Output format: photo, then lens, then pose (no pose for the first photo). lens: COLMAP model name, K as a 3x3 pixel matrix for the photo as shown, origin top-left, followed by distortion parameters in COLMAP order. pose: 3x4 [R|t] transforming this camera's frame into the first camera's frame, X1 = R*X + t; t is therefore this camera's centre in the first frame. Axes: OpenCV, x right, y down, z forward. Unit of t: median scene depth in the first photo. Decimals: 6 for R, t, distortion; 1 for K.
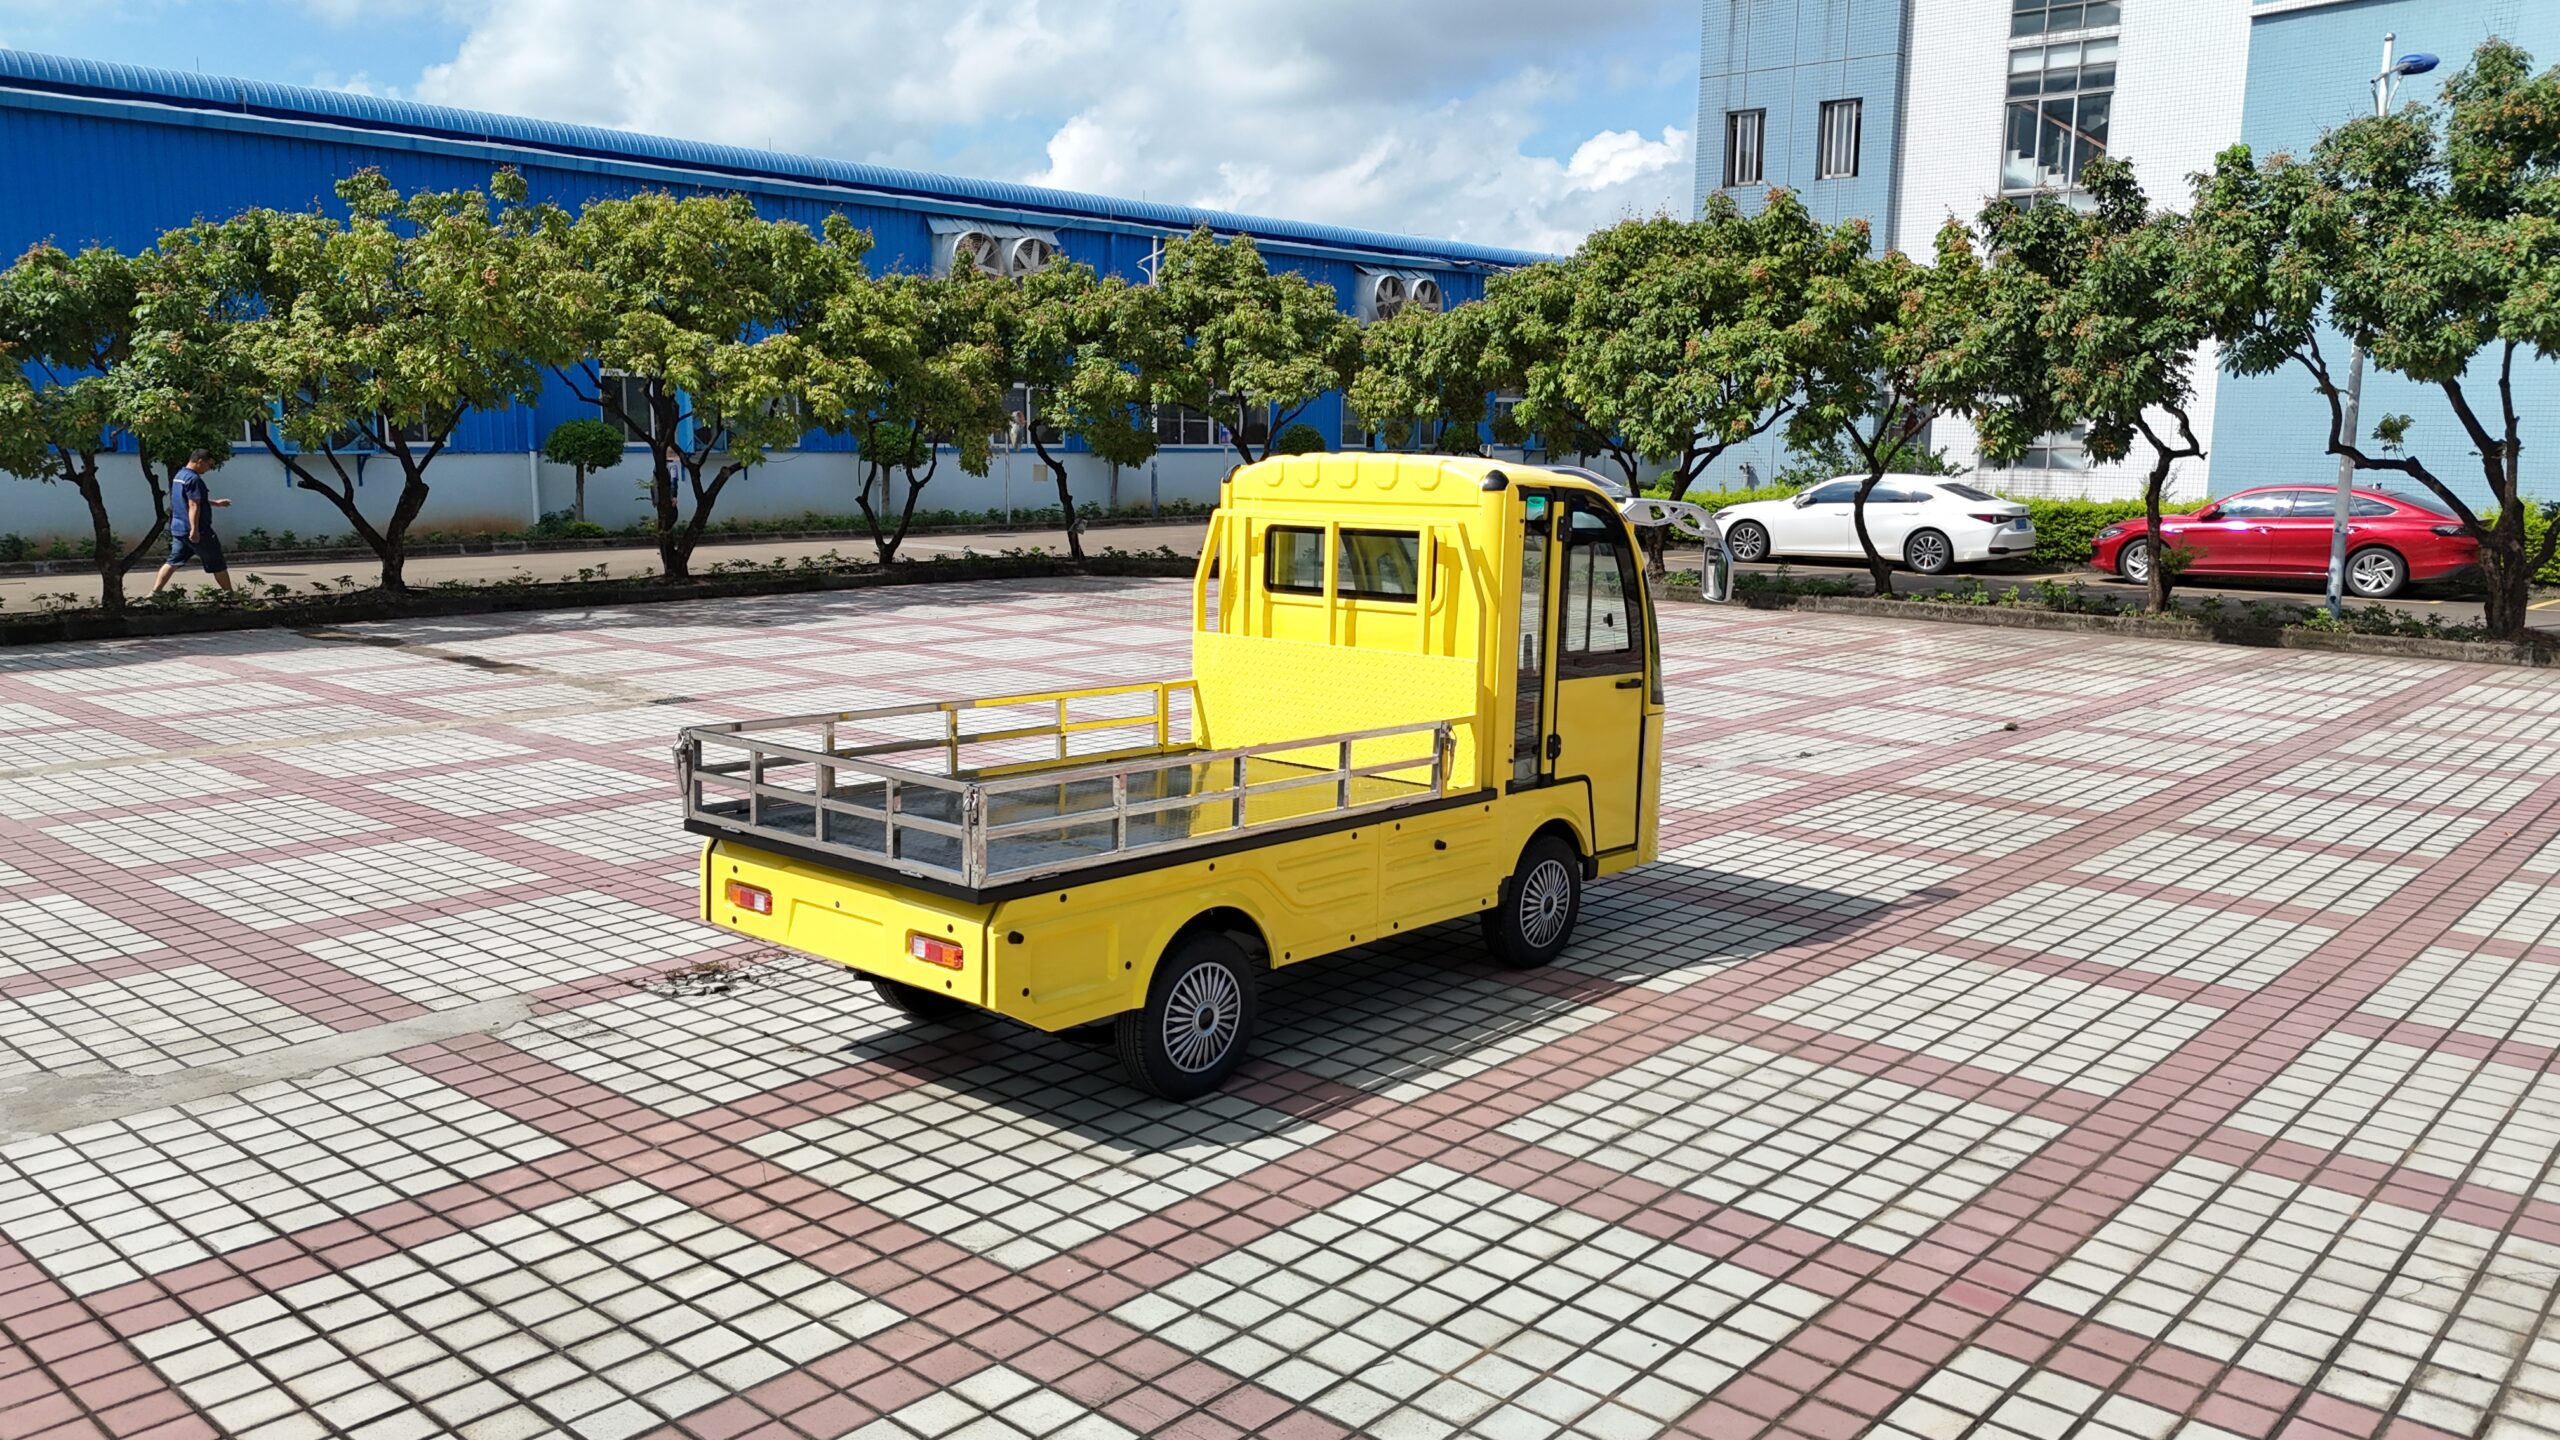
lens RADIAL K [[1879.5, 0, 1284.9], [0, 1879.5, 722.5], [0, 0, 1]] dist [0.048296, -0.024824]
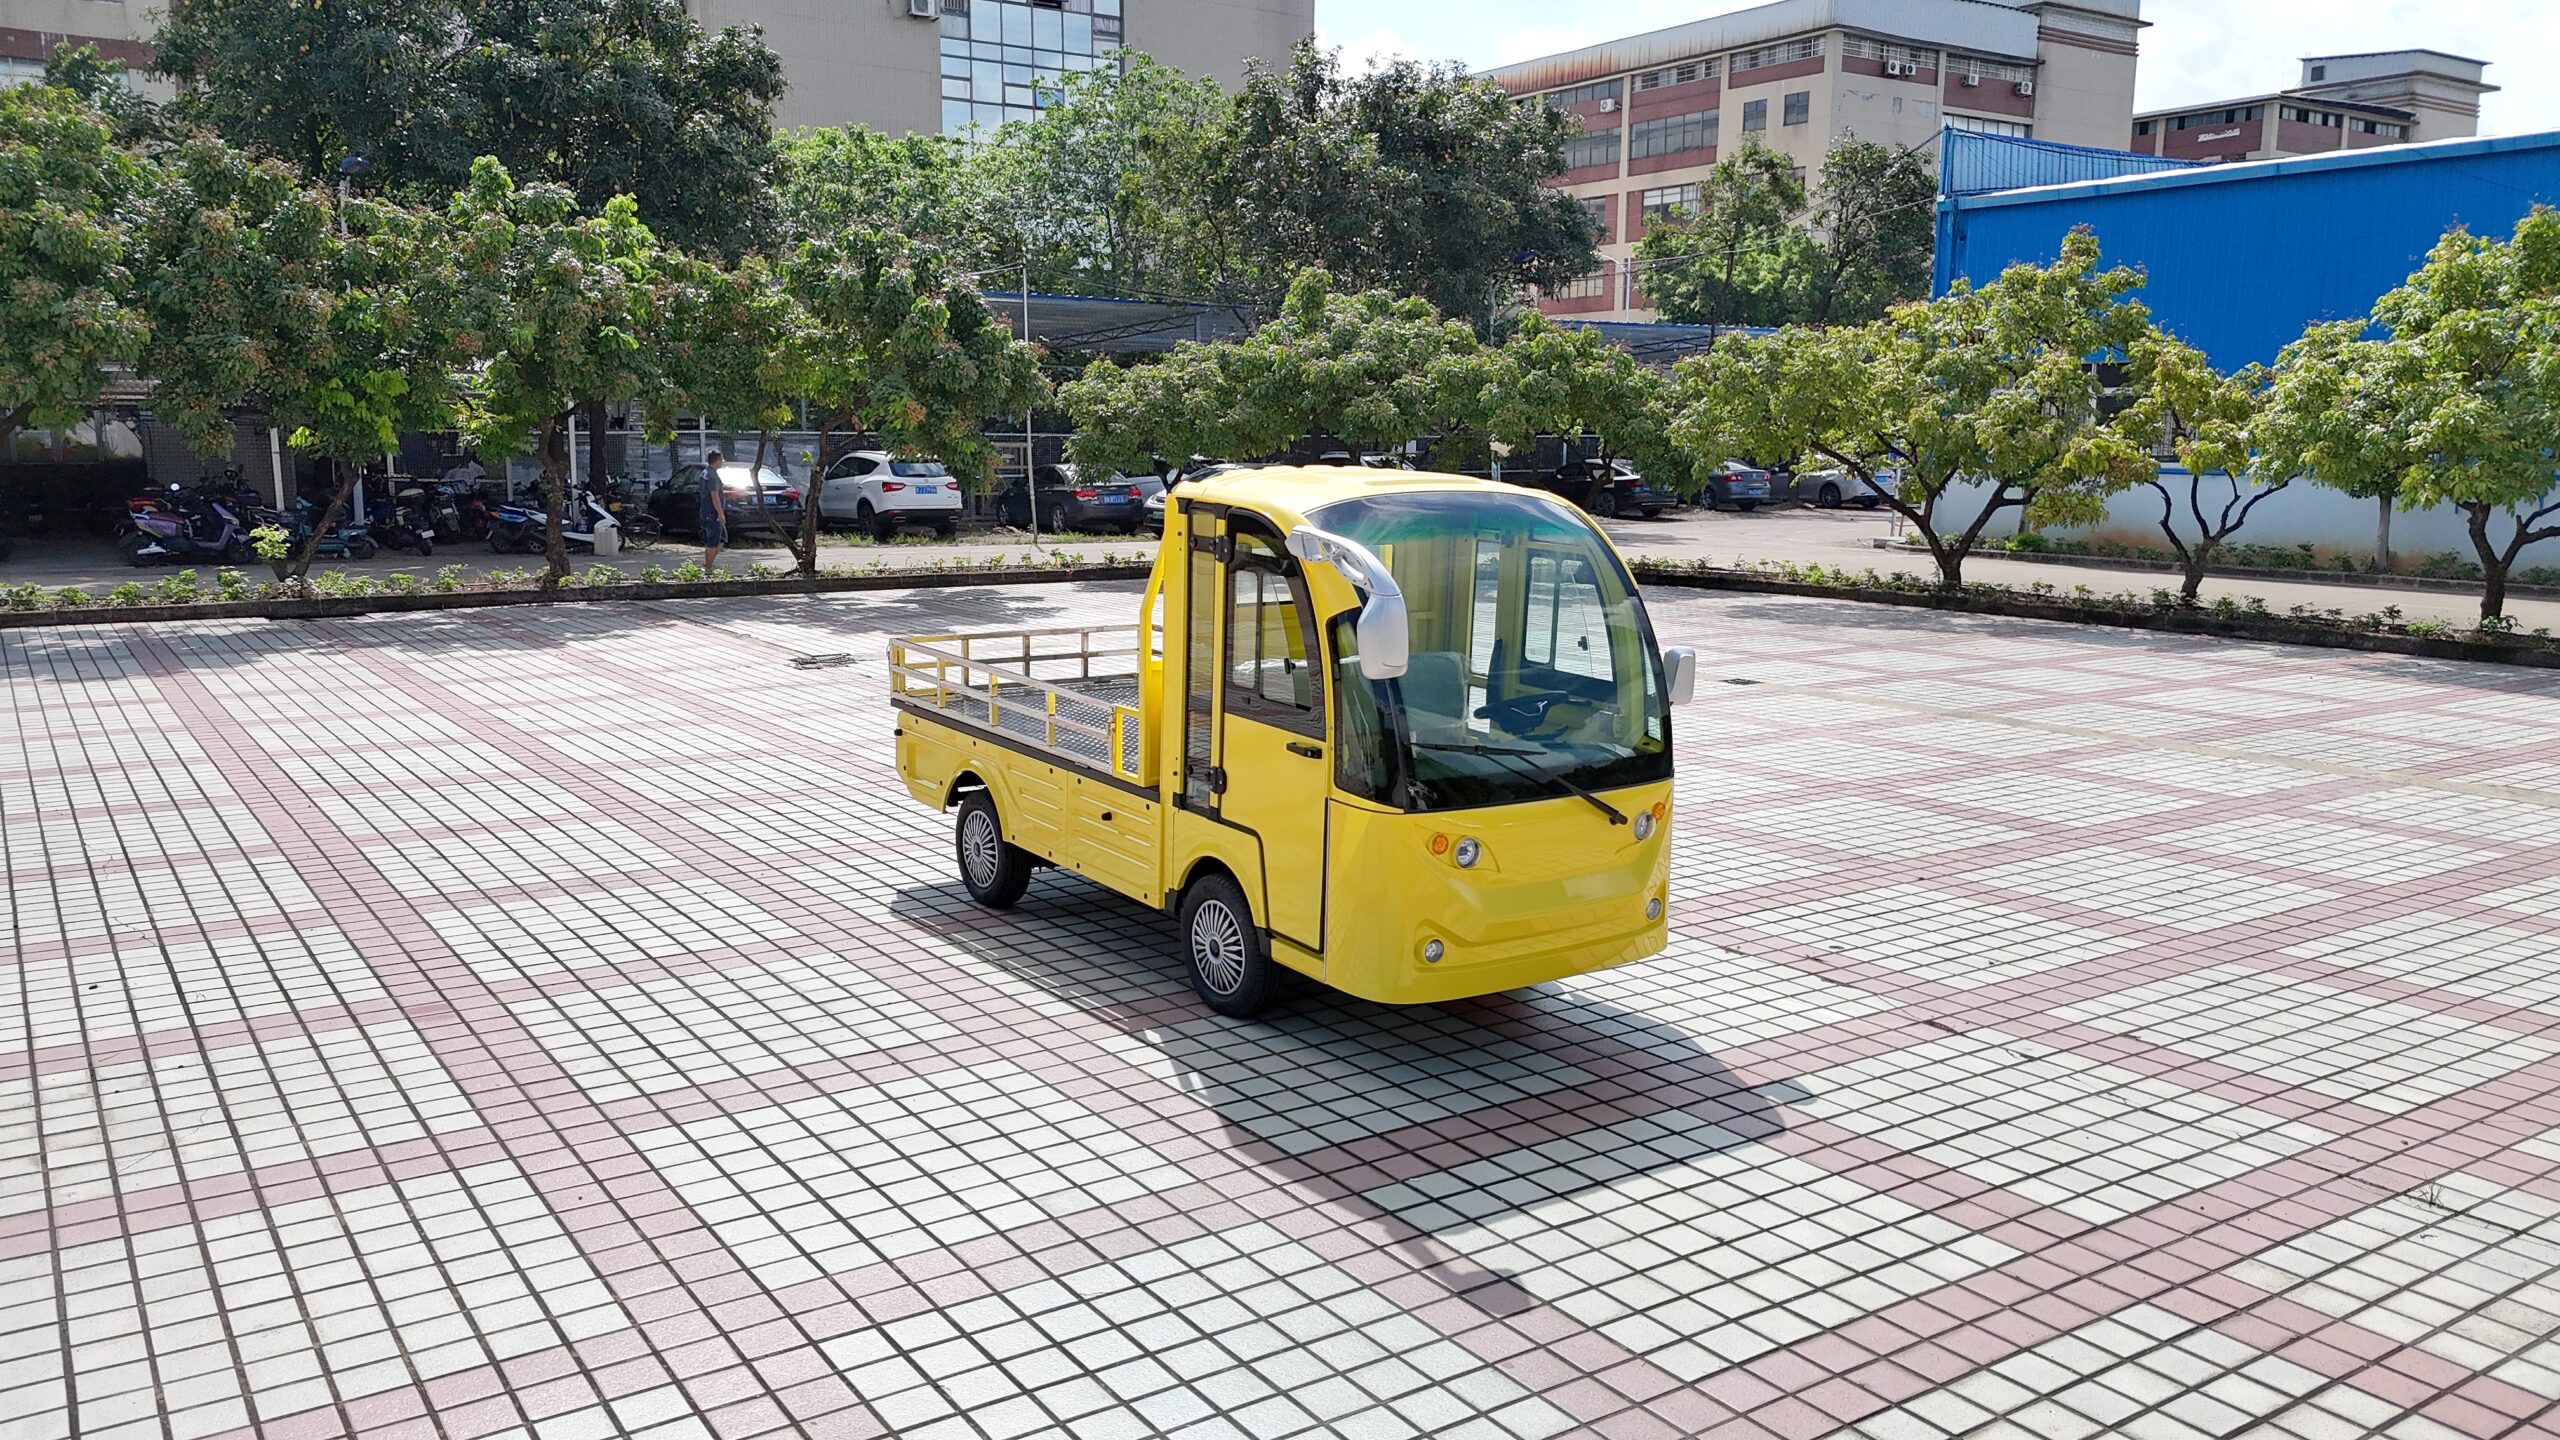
lens RADIAL K [[1879.5, 0, 1281.9], [0, 1879.5, 713.4], [0, 0, 1]] dist [0.048296, -0.024824]
pose [[-0.260803, 0.129610, -0.956652, 1.022578], [-0.148773, 0.973713, 0.172481, -0.184927], [0.953860, 0.187307, -0.234665, 1.245372]]
